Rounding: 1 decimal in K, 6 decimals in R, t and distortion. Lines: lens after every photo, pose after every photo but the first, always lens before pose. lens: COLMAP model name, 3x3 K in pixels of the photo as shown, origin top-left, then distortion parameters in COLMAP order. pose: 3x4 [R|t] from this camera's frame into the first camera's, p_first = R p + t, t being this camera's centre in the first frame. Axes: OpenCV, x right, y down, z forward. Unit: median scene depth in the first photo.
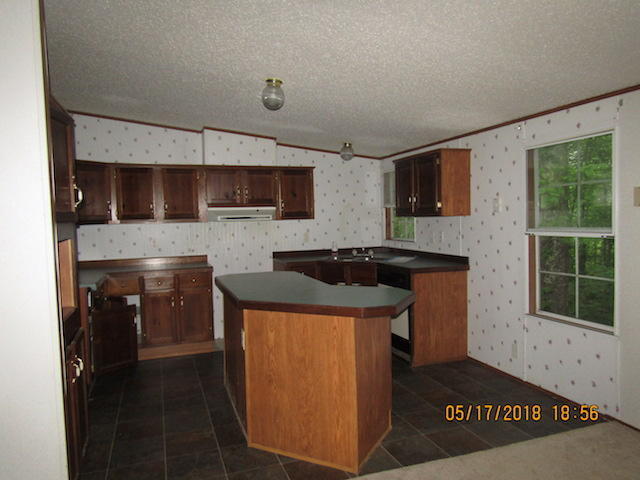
lens RADIAL K [[462.6, 0, 319.8], [0, 462.6, 239.2], [0, 0, 1]] dist [-0.007124, -0.001377]
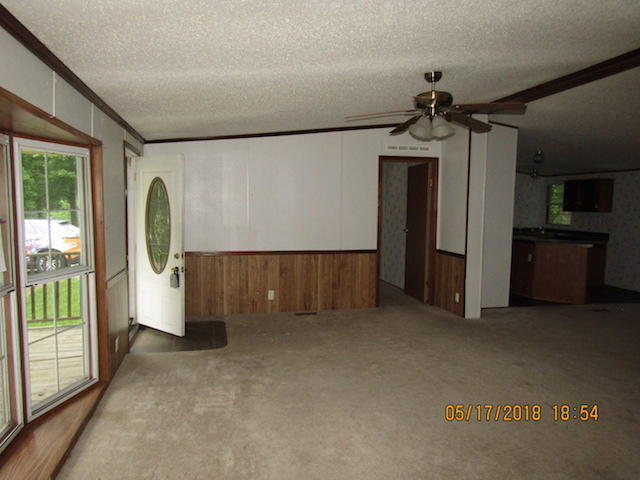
lens RADIAL K [[462.6, 0, 320.4], [0, 462.6, 240.9], [0, 0, 1]] dist [-0.007124, -0.001377]
pose [[0.993224, 0.049893, -0.104961, -0.802641], [-0.046685, 0.998371, 0.032808, 0.073879], [0.106427, -0.027686, 0.993935, -1.260309]]
